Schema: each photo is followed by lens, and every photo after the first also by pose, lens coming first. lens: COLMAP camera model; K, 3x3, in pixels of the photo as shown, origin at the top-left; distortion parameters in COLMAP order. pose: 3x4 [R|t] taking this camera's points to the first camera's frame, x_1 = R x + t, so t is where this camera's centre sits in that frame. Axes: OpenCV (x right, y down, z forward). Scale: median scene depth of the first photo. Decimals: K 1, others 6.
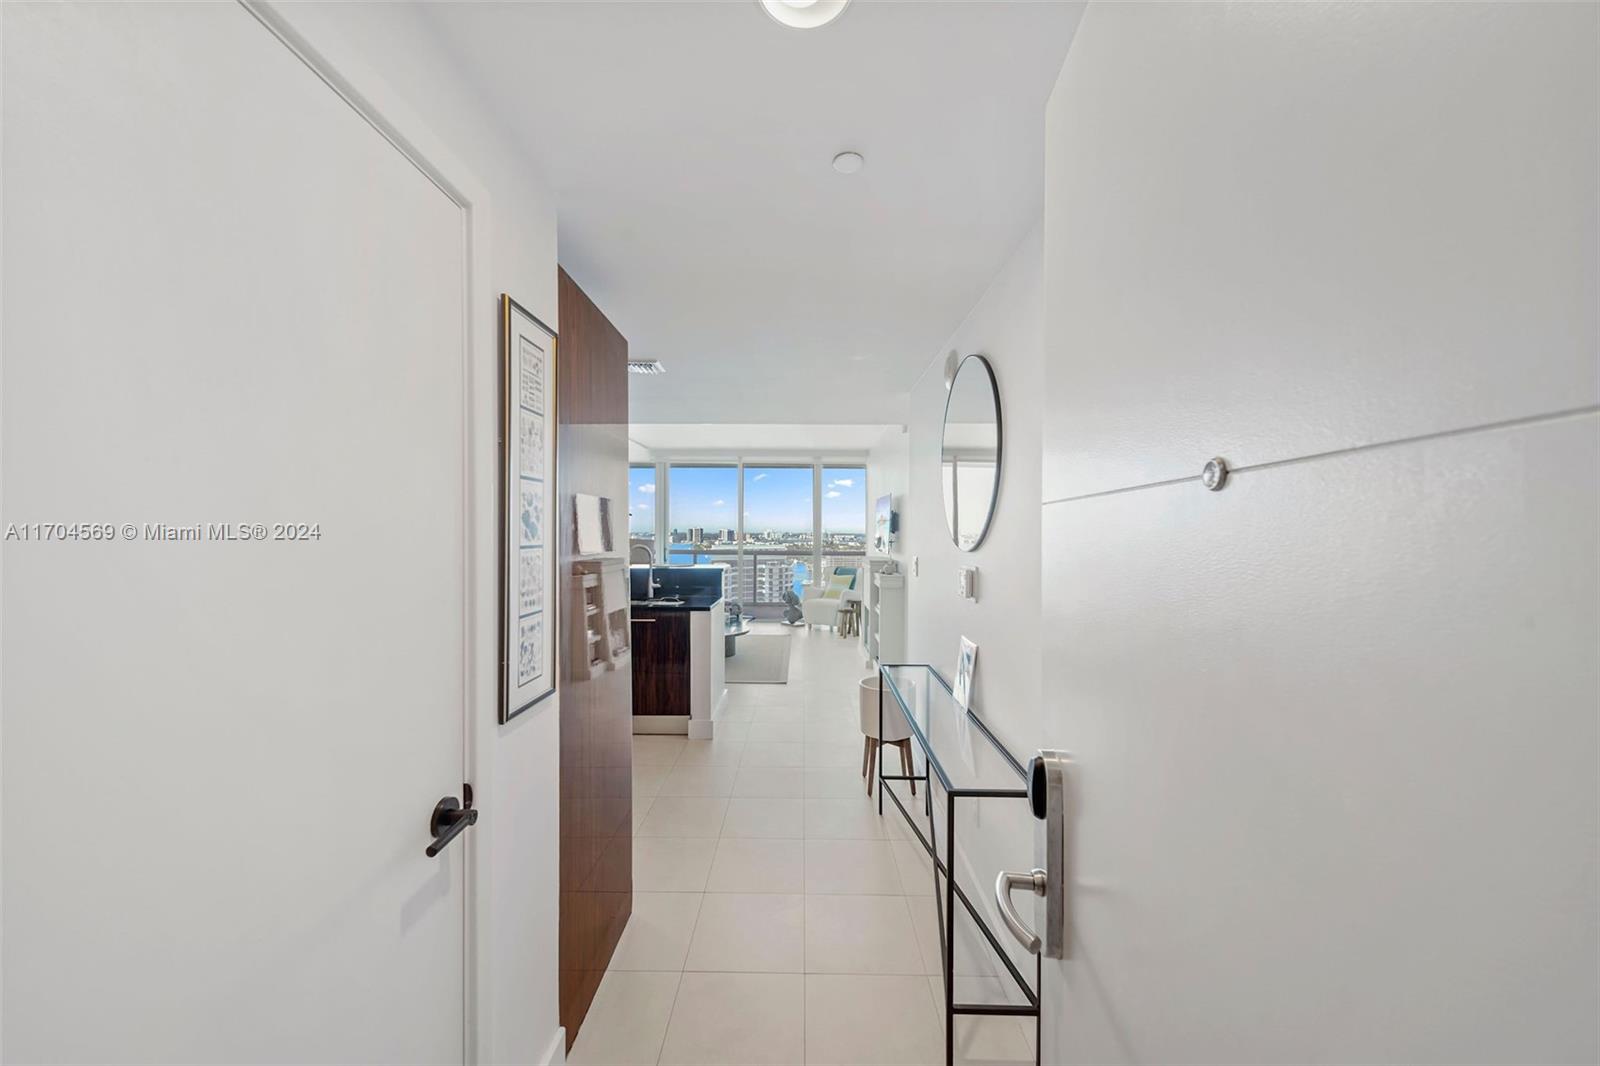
lens RADIAL K [[566.5, 0, 798.5], [0, 566.5, 534.9], [0, 0, 1]] dist [0.013726, -0.005917]
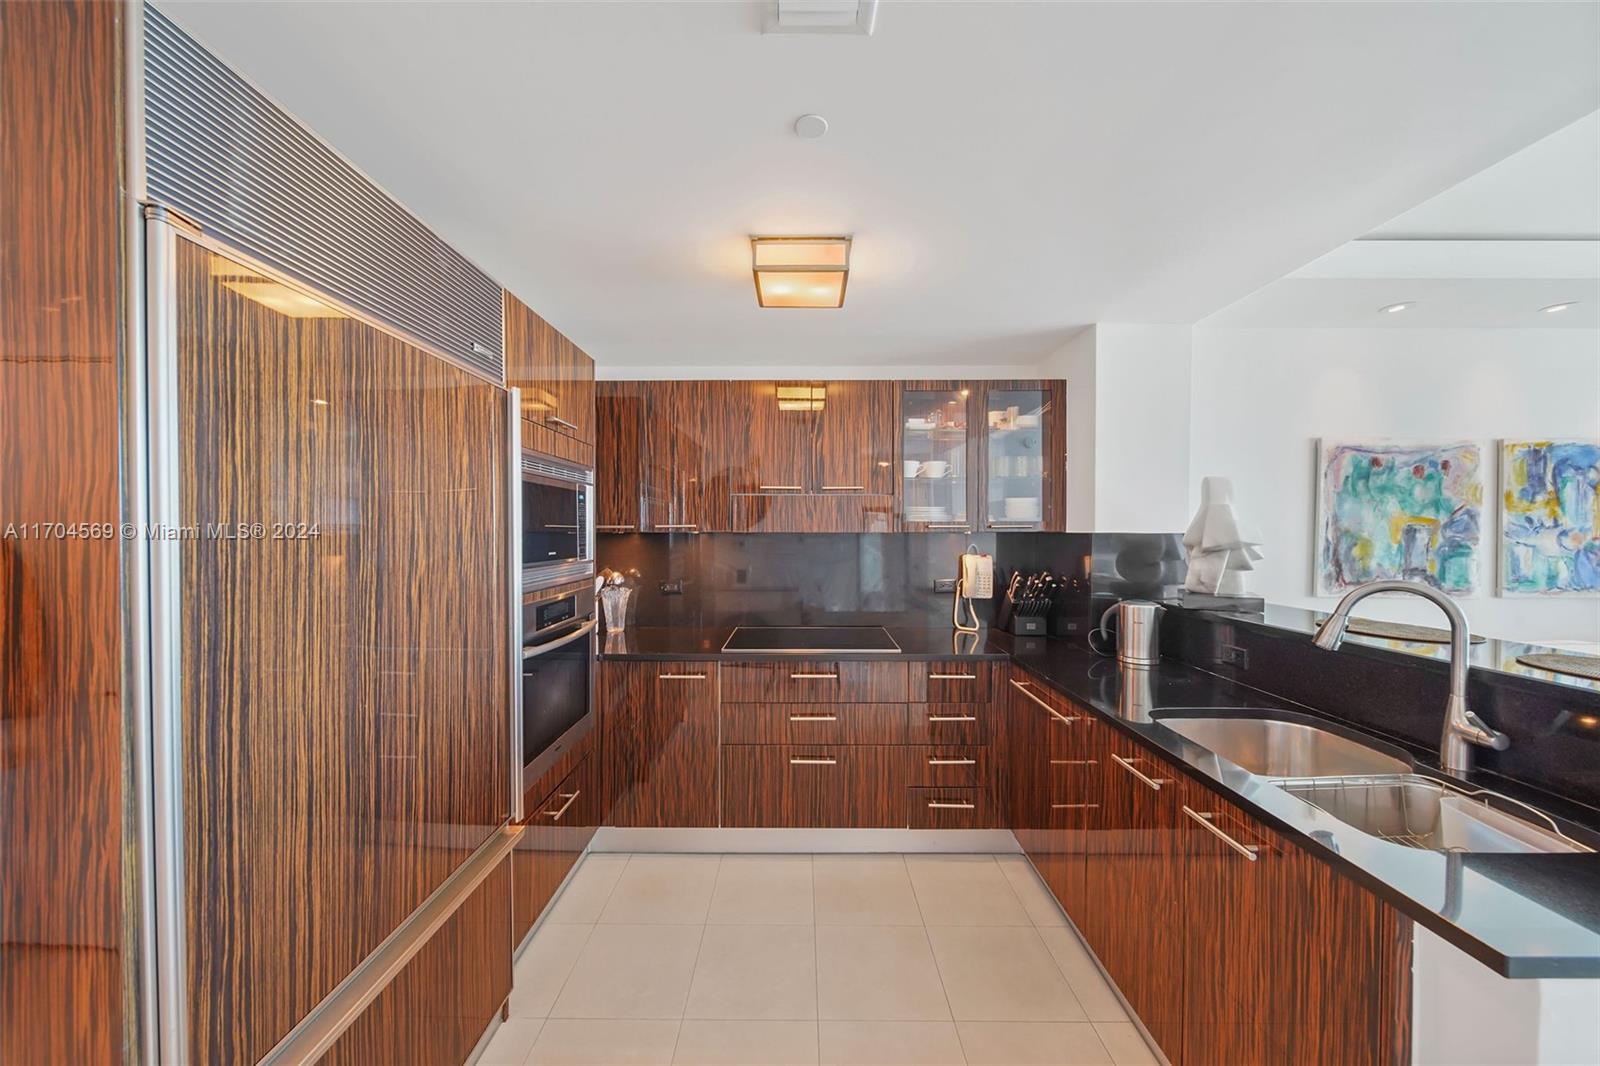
lens RADIAL K [[562.4, 0, 801.1], [0, 562.4, 536.4], [0, 0, 1]] dist [0.011298, -0.004694]
pose [[0.007160, 0.008485, -0.999938, 0.008190], [-0.008969, 0.999924, 0.008421, -0.002952], [0.999934, 0.008908, 0.007236, 0.353167]]
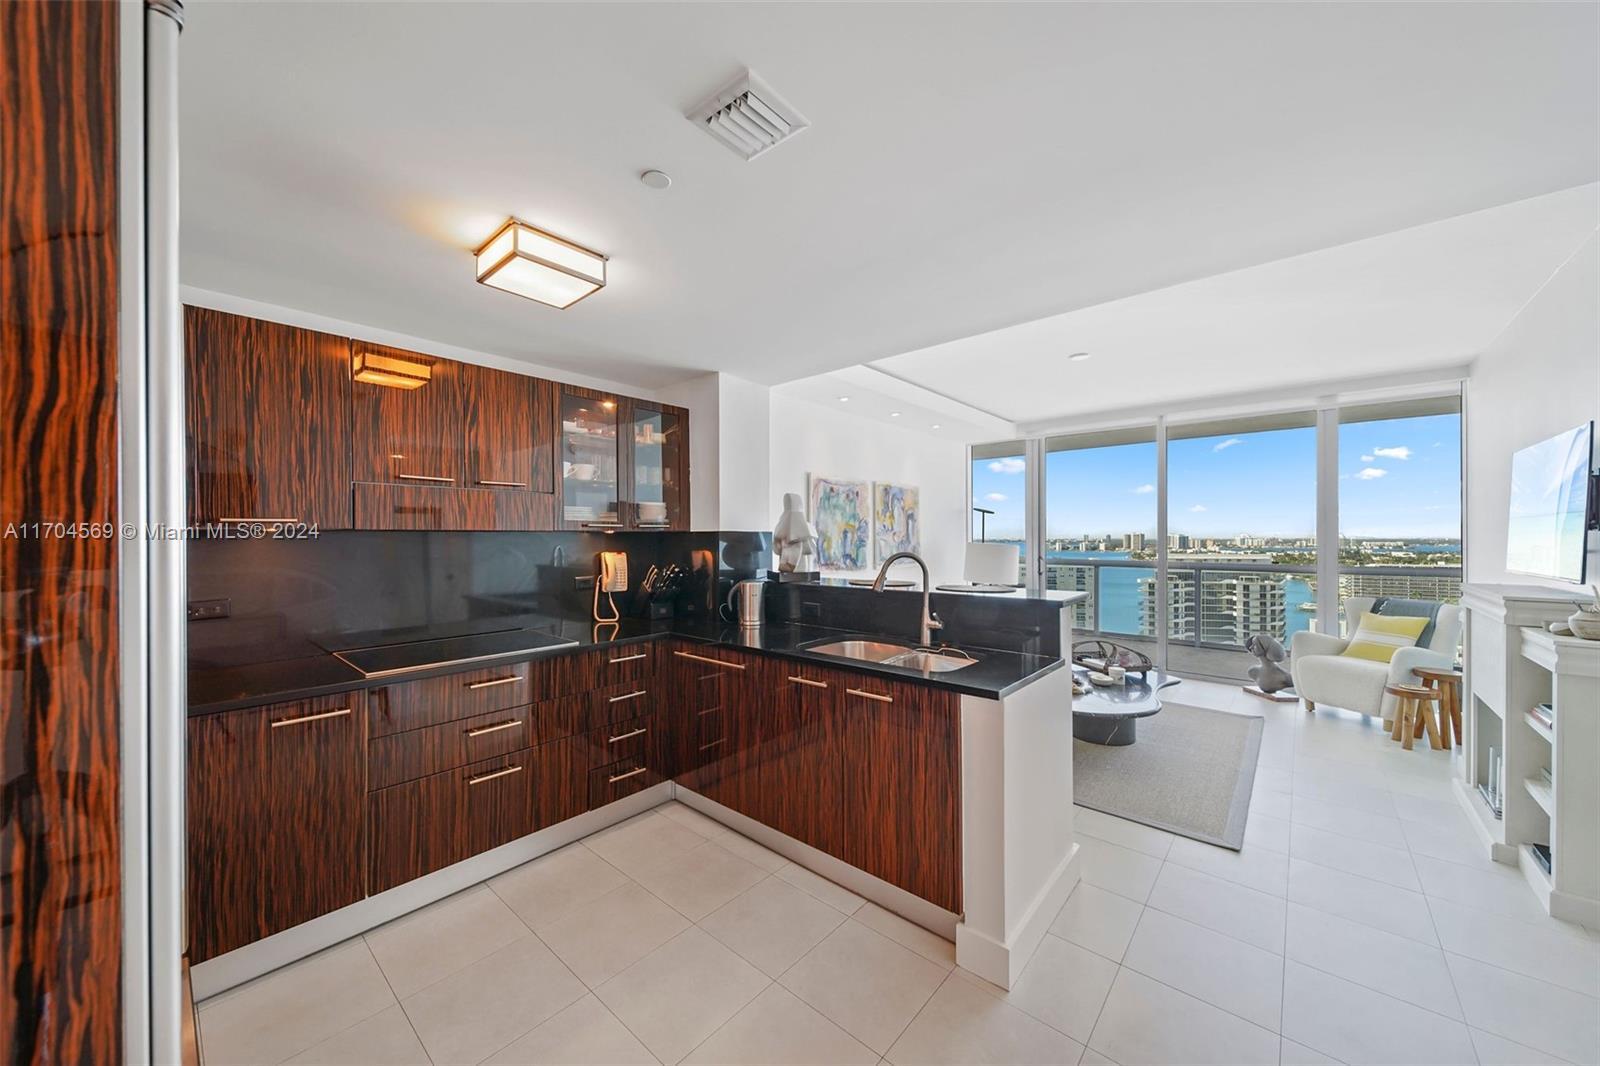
lens RADIAL K [[570.7, 0, 797.9], [0, 570.7, 538.3], [0, 0, 1]] dist [0.014089, -0.004492]
pose [[0.757342, -0.006498, -0.652986, 0.009241], [0.002173, 0.999970, -0.007431, 0.003946], [0.653015, 0.004209, 0.757333, 0.252136]]
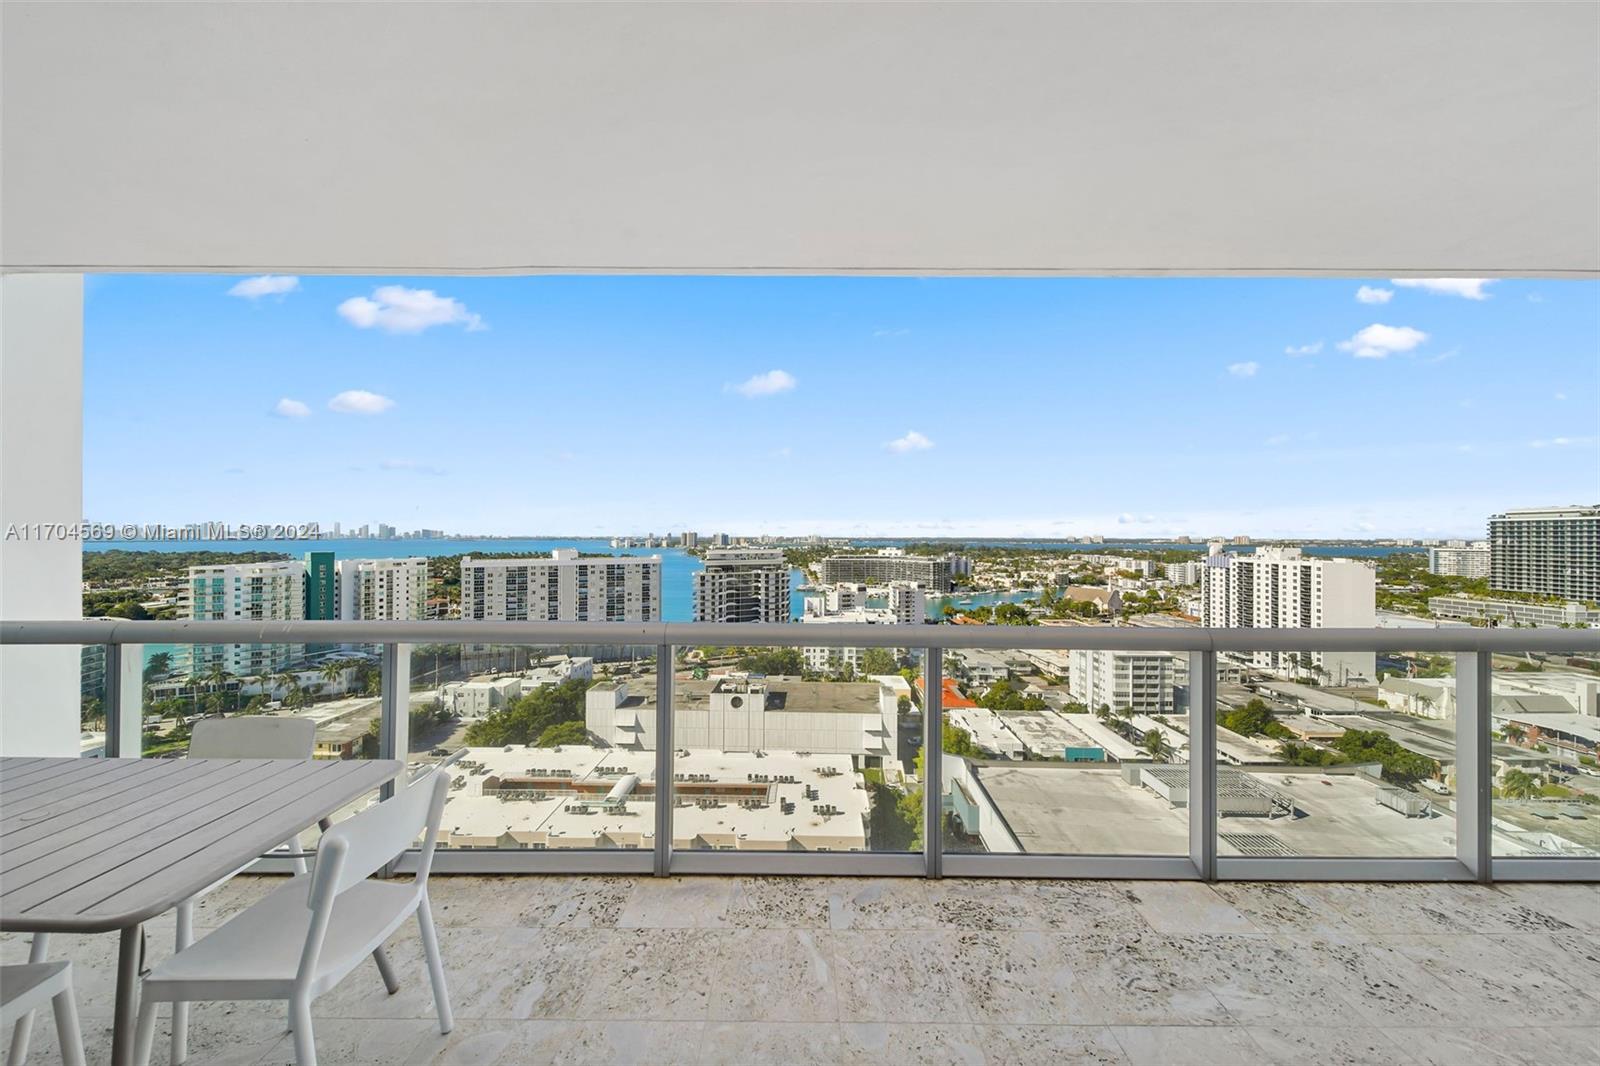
lens RADIAL K [[562.4, 0, 801.1], [0, 562.4, 536.4], [0, 0, 1]] dist [0.011298, -0.004694]
pose [[0.999882, -0.001273, 0.015321, -0.150336], [0.001350, 0.999986, -0.005025, -0.005970], [-0.015315, 0.005045, 0.999870, 0.920184]]
